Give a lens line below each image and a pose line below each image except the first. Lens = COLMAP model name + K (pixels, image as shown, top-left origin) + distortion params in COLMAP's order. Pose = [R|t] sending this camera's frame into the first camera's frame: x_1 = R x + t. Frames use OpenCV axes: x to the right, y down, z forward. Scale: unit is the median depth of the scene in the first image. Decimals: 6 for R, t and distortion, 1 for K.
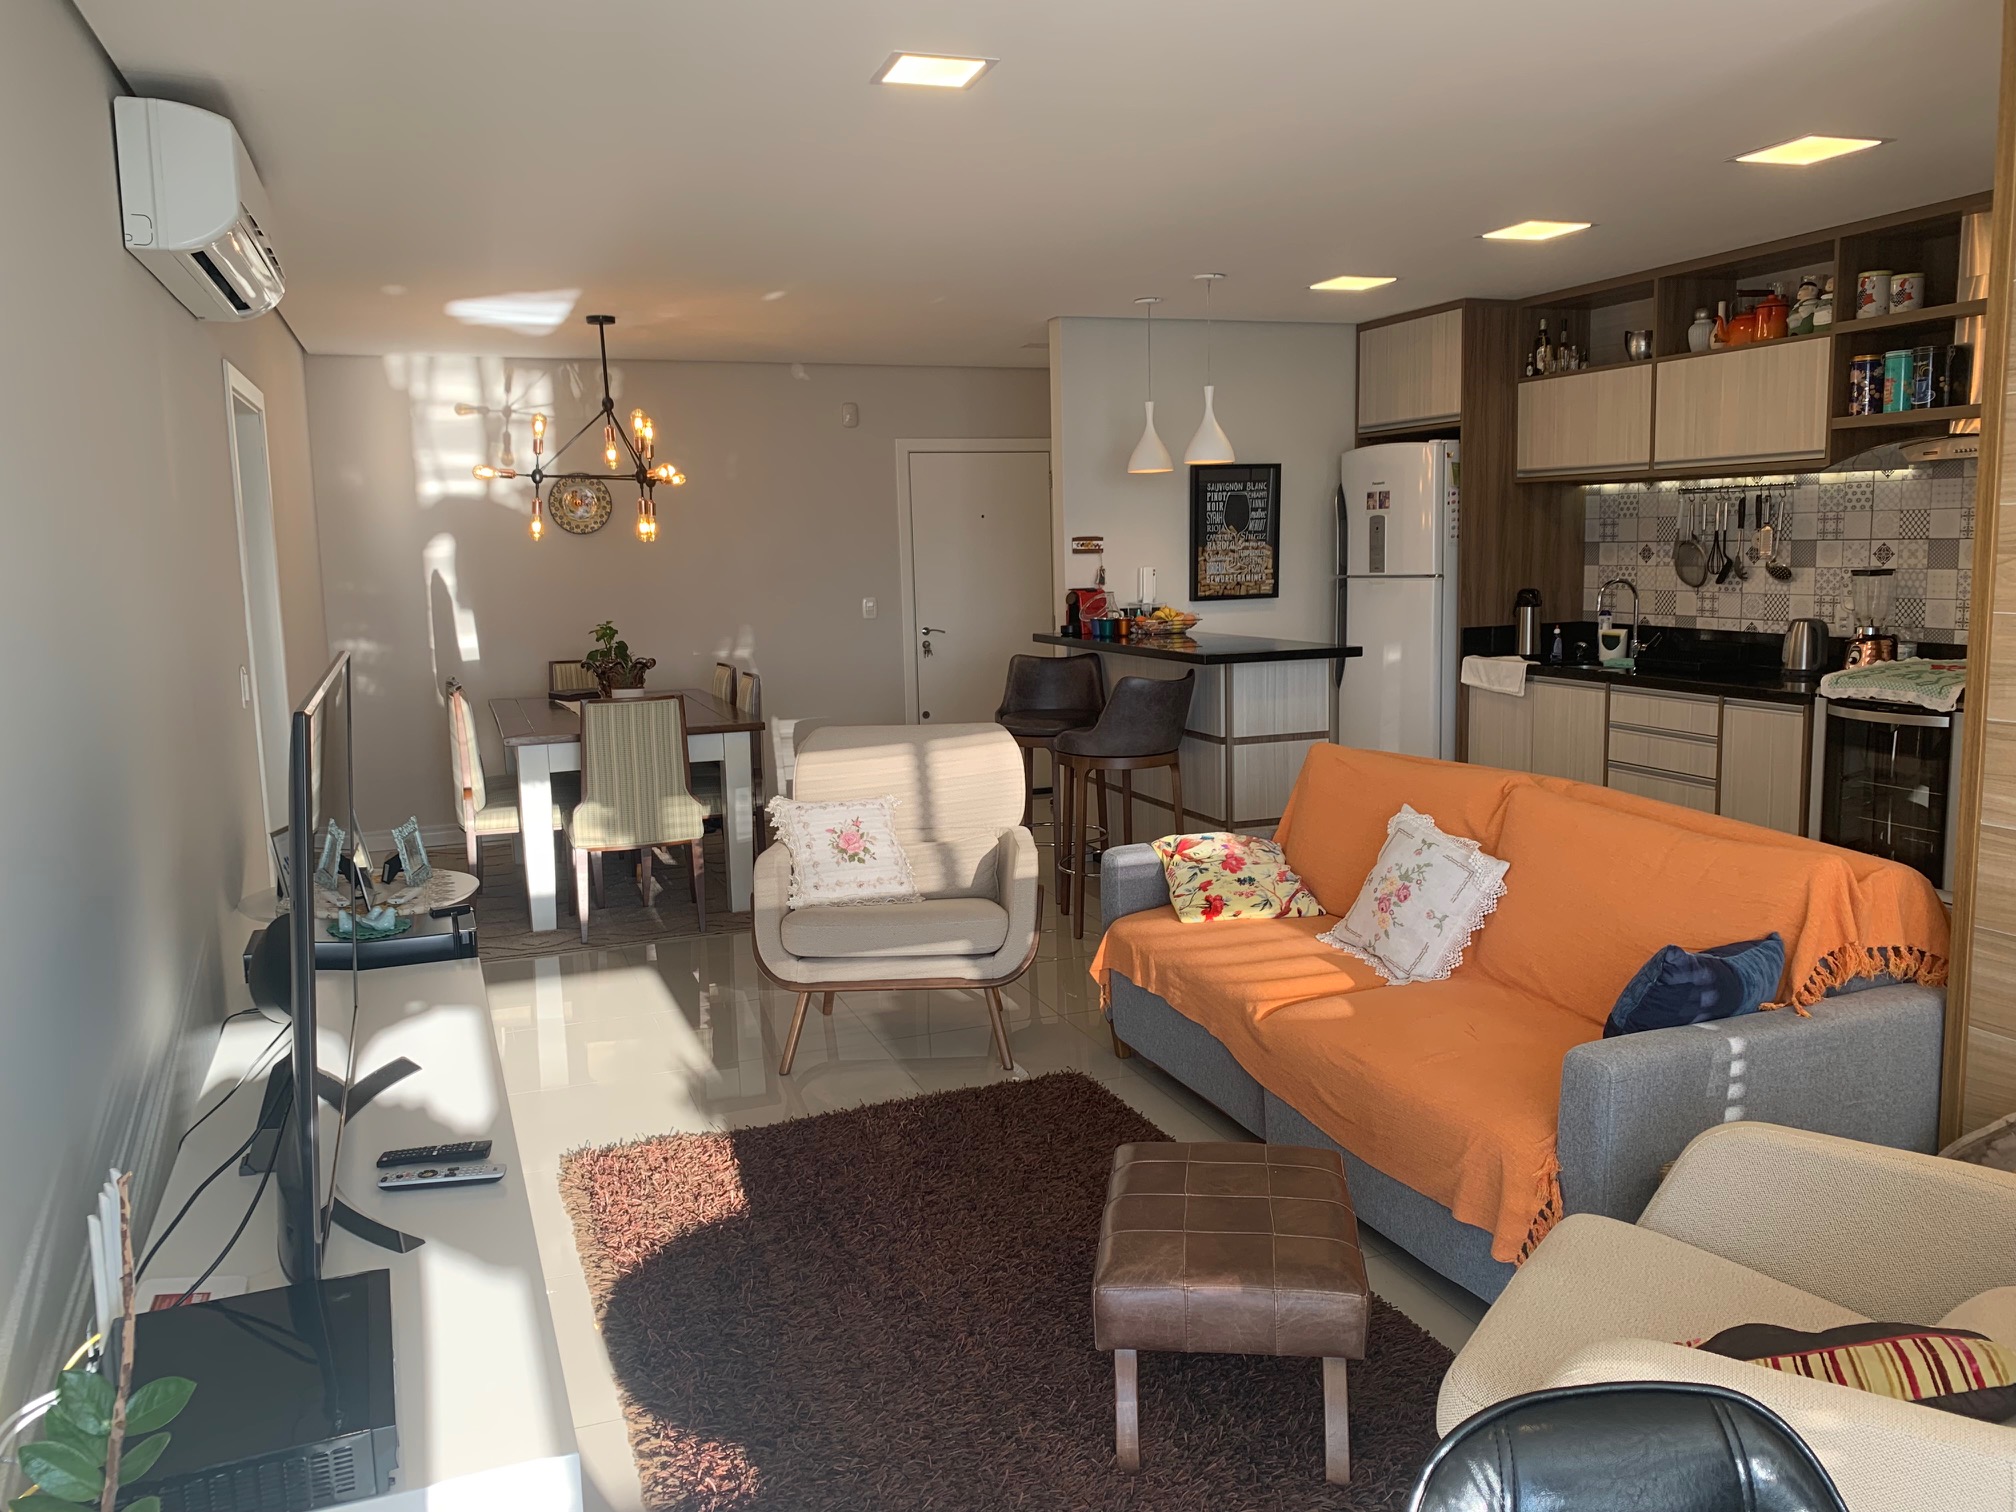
lens RADIAL K [[1548.5, 0, 1015.0], [0, 1548.5, 755.5], [0, 0, 1]] dist [0.037845, -0.054057]
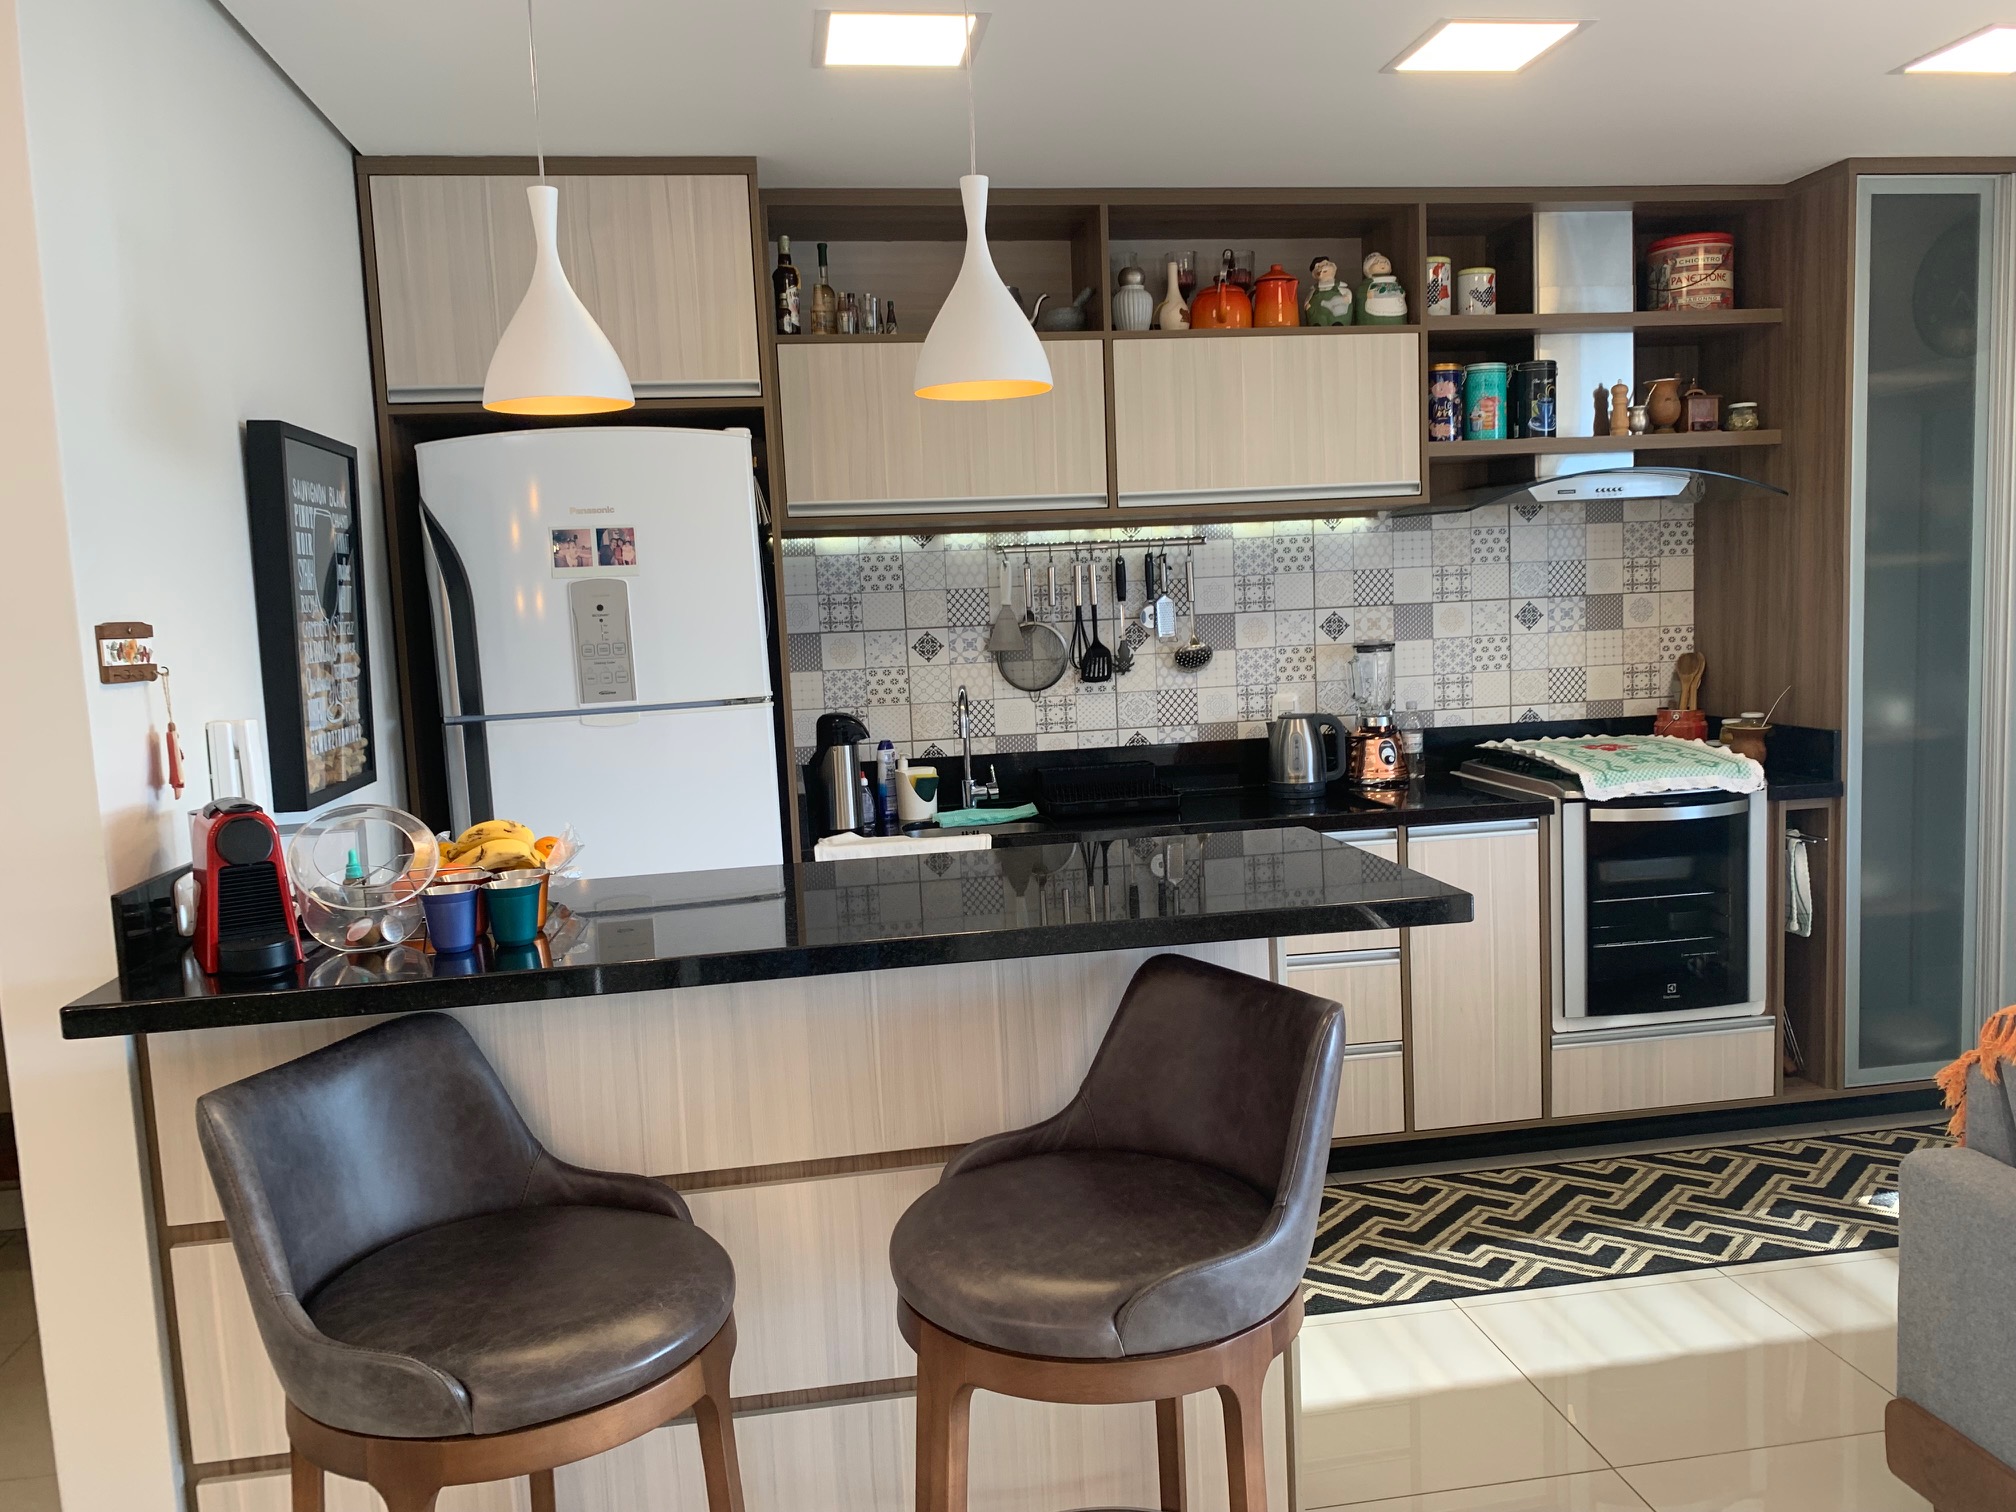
lens RADIAL K [[1548.5, 0, 1012.7], [0, 1548.5, 756.6], [0, 0, 1]] dist [0.037845, -0.054057]
pose [[0.209038, -0.083562, 0.974331, -0.206655], [0.175323, 0.983402, 0.046725, -0.107620], [-0.962063, 0.161055, 0.220219, 0.826221]]
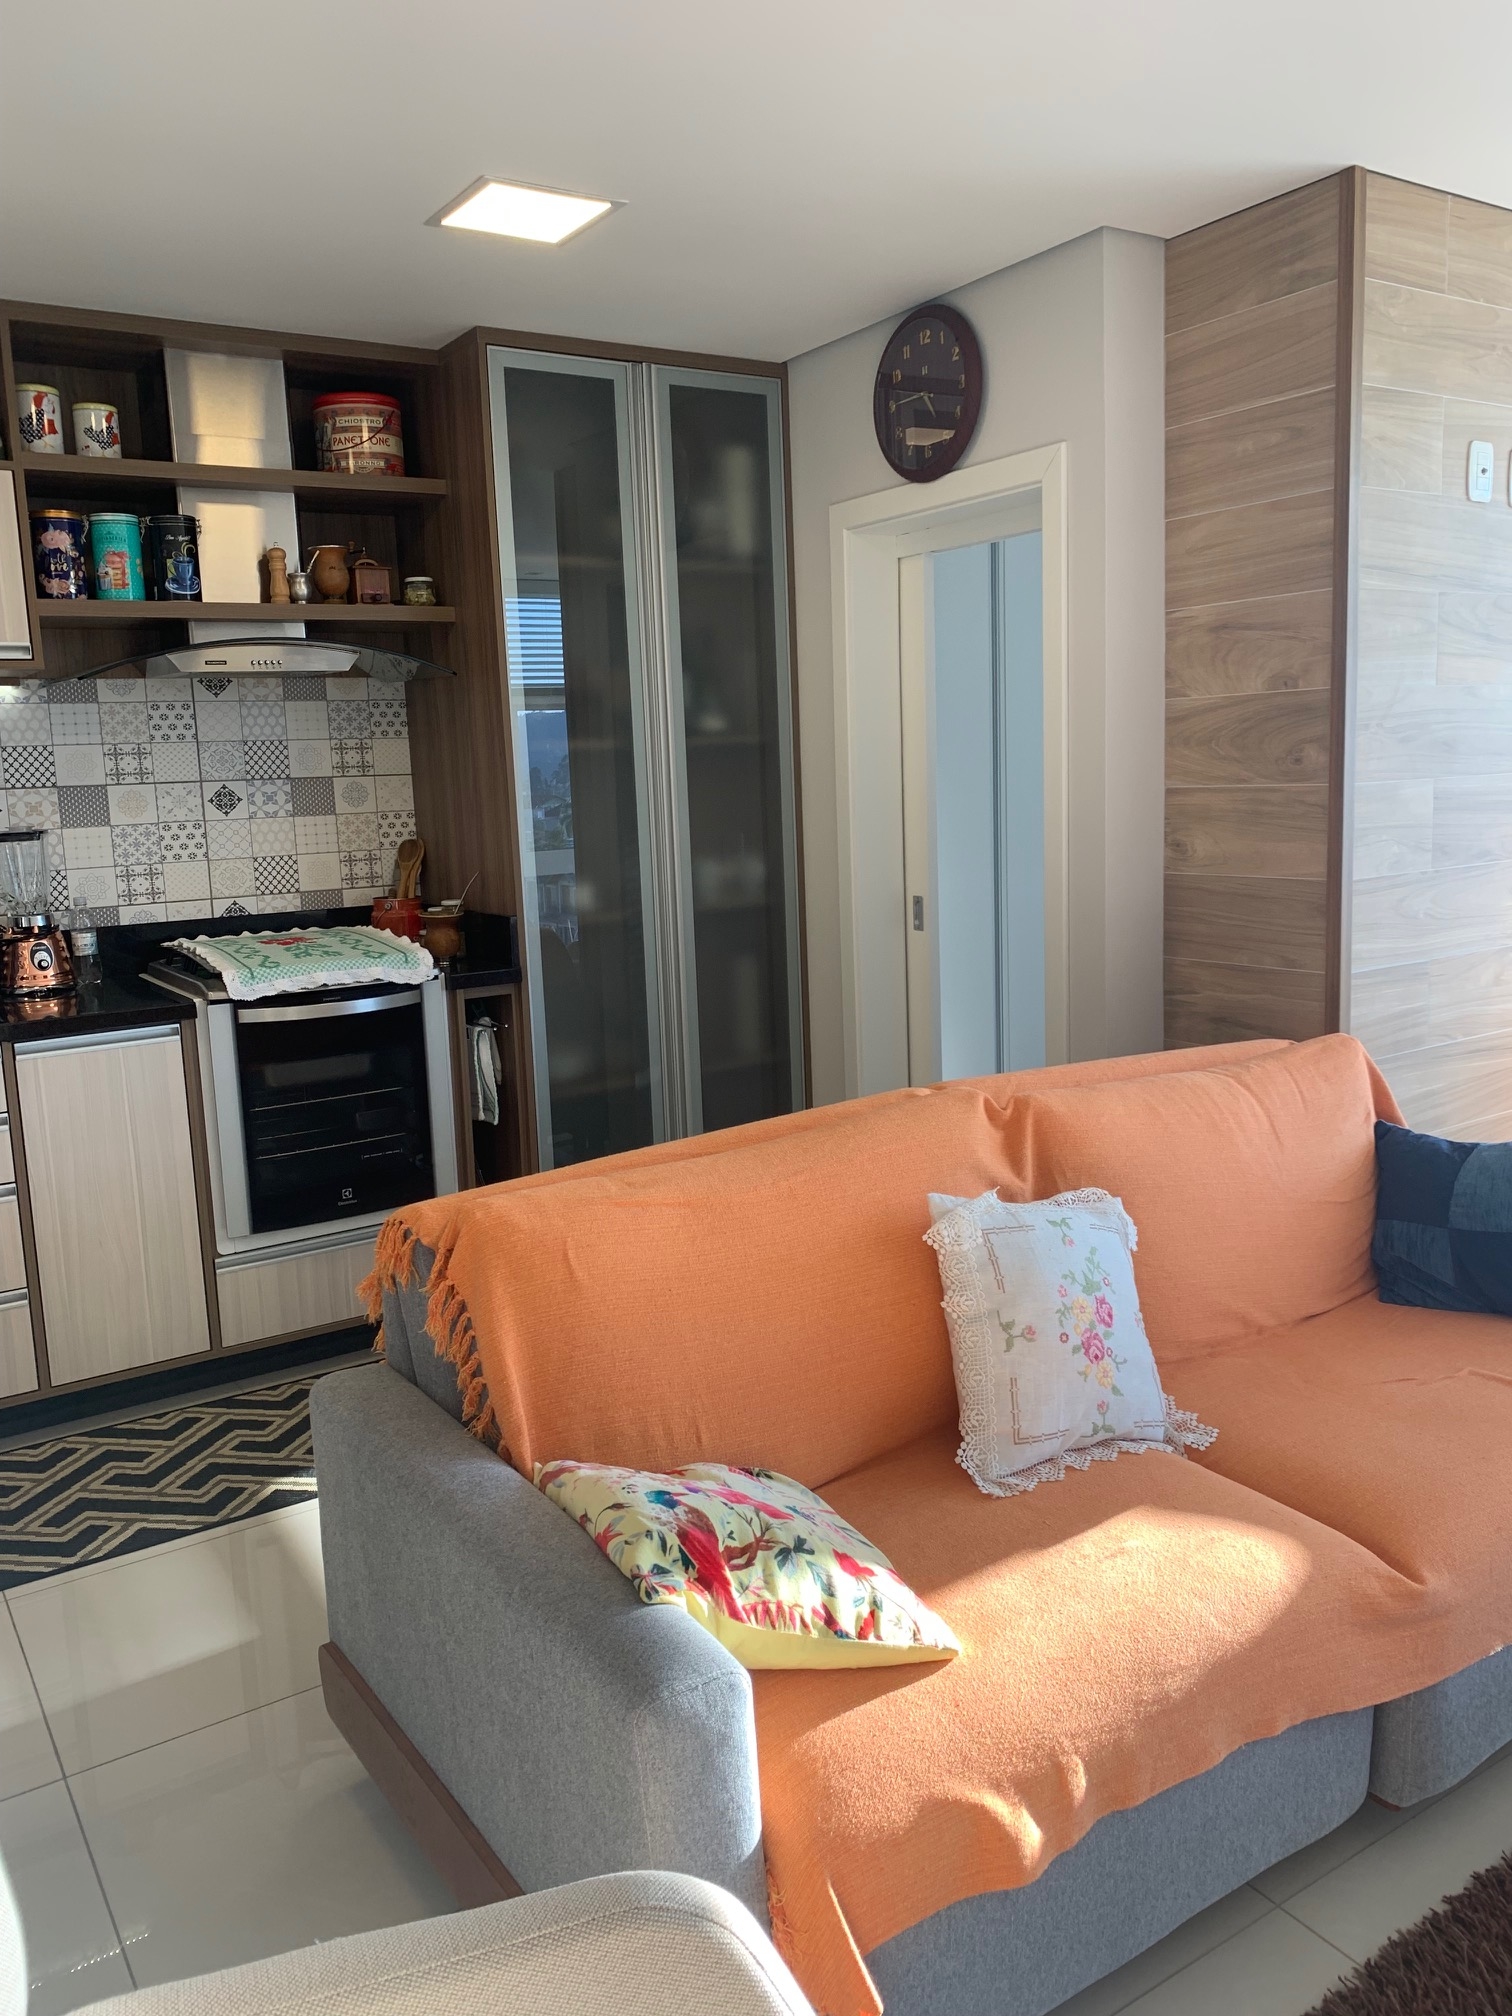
lens RADIAL K [[1548.5, 0, 755.2], [0, 1548.5, 1008.3], [0, 0, 1]] dist [0.037845, -0.054057]
pose [[-0.211562, -0.136702, 0.967757, -0.153732], [0.170404, 0.969845, 0.174249, -0.088724], [-0.962395, 0.201774, -0.181888, 0.677626]]
